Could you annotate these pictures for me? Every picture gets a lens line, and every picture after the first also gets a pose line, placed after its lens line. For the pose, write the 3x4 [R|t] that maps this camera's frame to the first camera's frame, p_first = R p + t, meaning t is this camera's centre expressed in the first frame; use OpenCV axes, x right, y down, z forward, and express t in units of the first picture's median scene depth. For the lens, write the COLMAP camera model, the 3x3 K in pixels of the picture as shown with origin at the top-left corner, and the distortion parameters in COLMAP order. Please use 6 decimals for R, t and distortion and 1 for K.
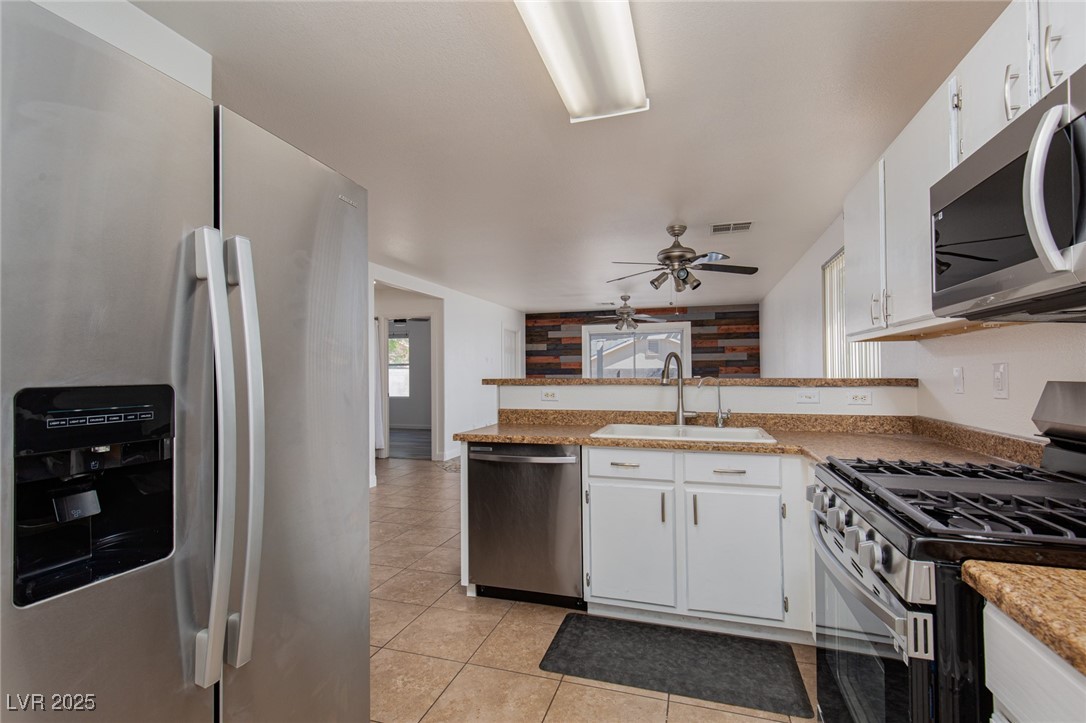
lens RADIAL K [[502.1, 0, 538.0], [0, 502.1, 360.5], [0, 0, 1]] dist [0.008815, 0.000801]
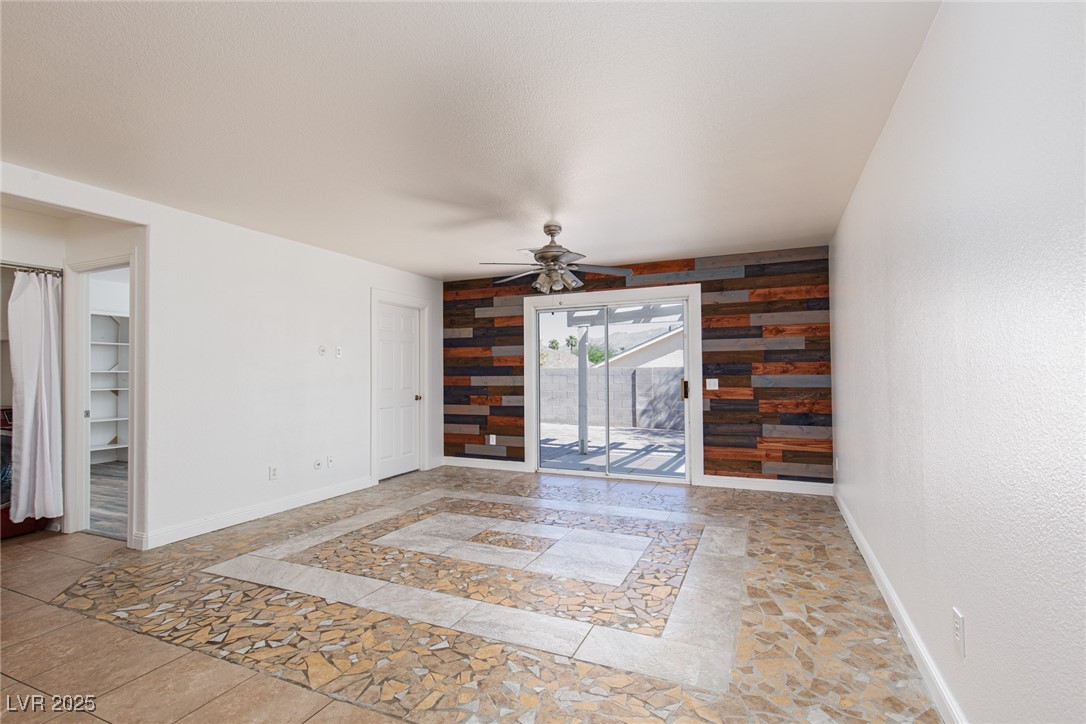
lens RADIAL K [[502.1, 0, 531.7], [0, 502.1, 355.4], [0, 0, 1]] dist [0.008815, 0.000801]
pose [[0.991185, -0.003664, -0.132436, 0.188745], [0.002106, 0.999927, -0.011903, 0.010593], [0.132470, 0.011519, 0.991120, 0.409550]]
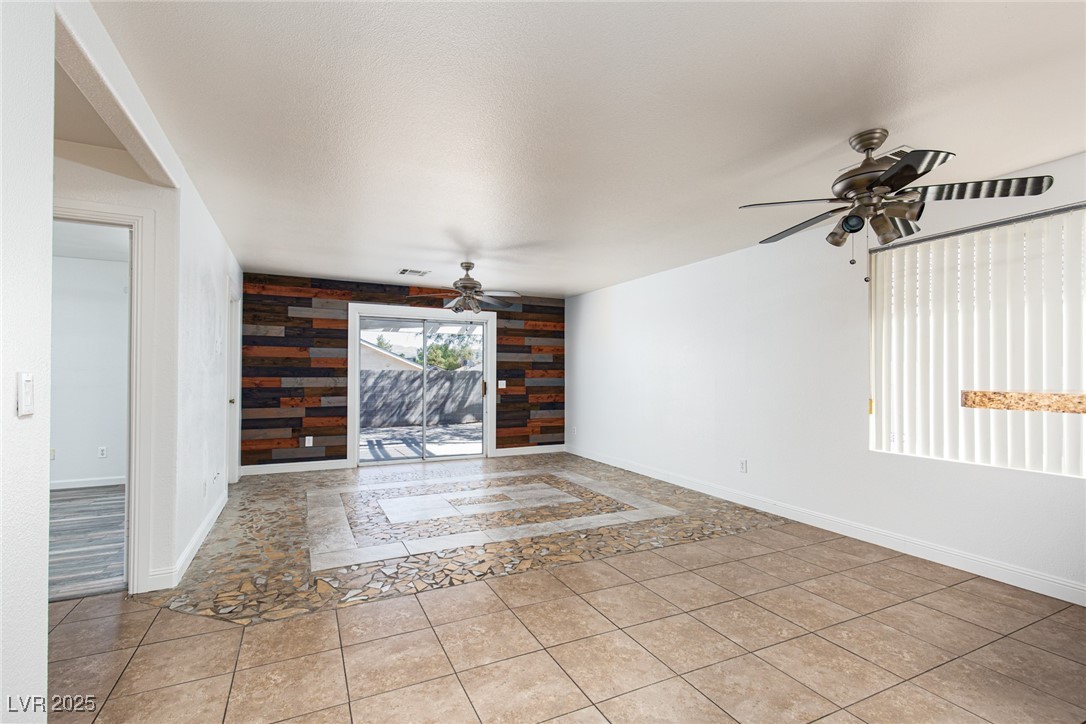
lens RADIAL K [[502.1, 0, 536.6], [0, 502.1, 384.6], [0, 0, 1]] dist [0.008815, 0.000801]
pose [[0.737635, -0.001388, 0.675198, -0.182516], [-0.030561, 0.998904, 0.035441, 0.006621], [-0.674508, -0.046777, 0.736785, 0.368813]]
